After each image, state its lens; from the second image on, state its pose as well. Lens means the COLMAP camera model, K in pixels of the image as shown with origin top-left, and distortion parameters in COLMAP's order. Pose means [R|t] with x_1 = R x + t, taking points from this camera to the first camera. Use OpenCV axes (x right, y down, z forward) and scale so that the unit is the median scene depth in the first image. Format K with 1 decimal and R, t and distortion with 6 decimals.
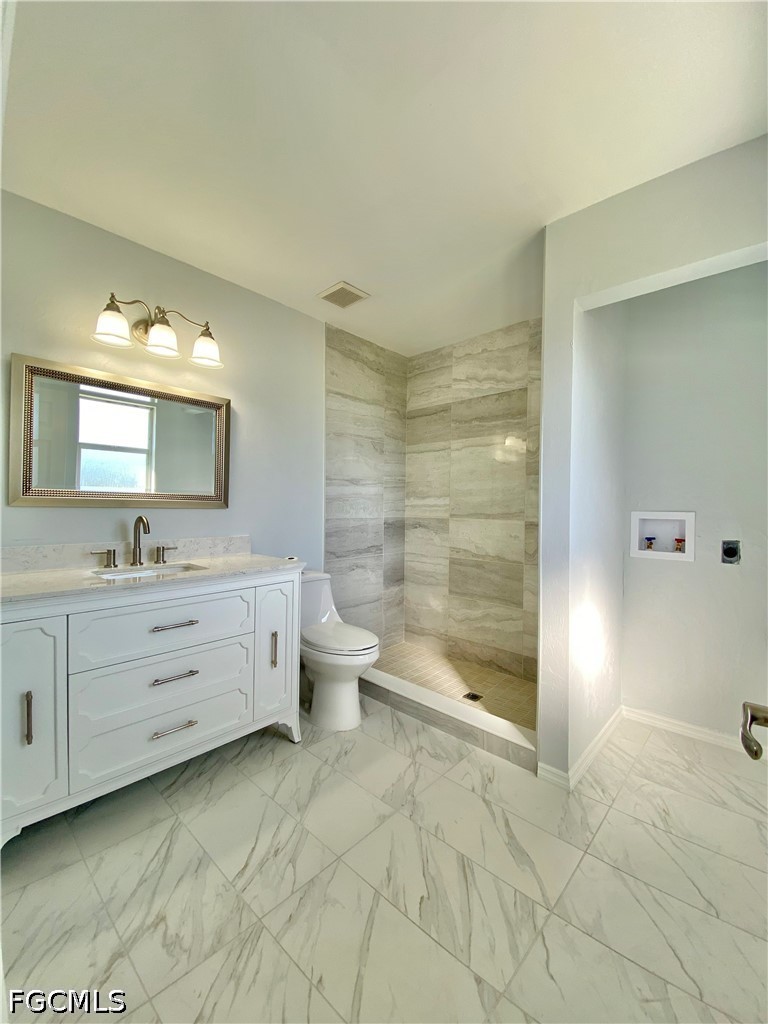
lens RADIAL K [[420.1, 0, 383.4], [0, 420.1, 508.1], [0, 0, 1]] dist [0.006203, -0.009754]
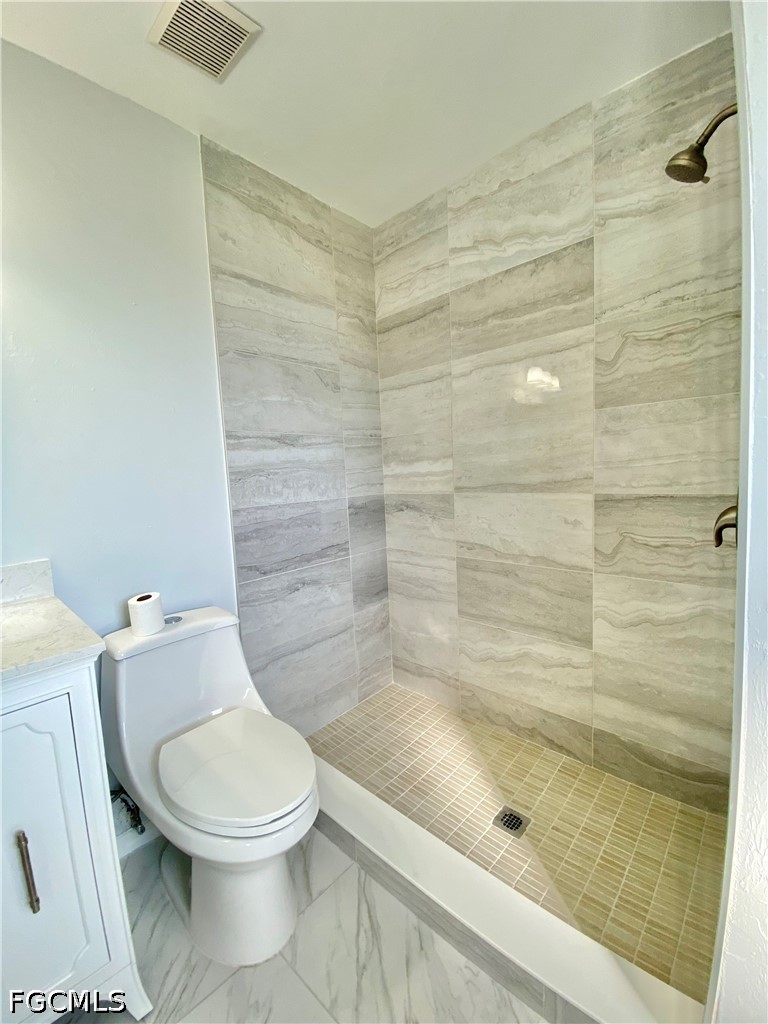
lens RADIAL K [[420.1, 0, 385.7], [0, 420.1, 513.0], [0, 0, 1]] dist [0.006203, -0.009754]
pose [[0.998364, -0.057141, -0.002051, 0.060755], [0.057096, 0.994362, 0.089354, -0.007673], [-0.003066, -0.089325, 0.995998, 0.411347]]
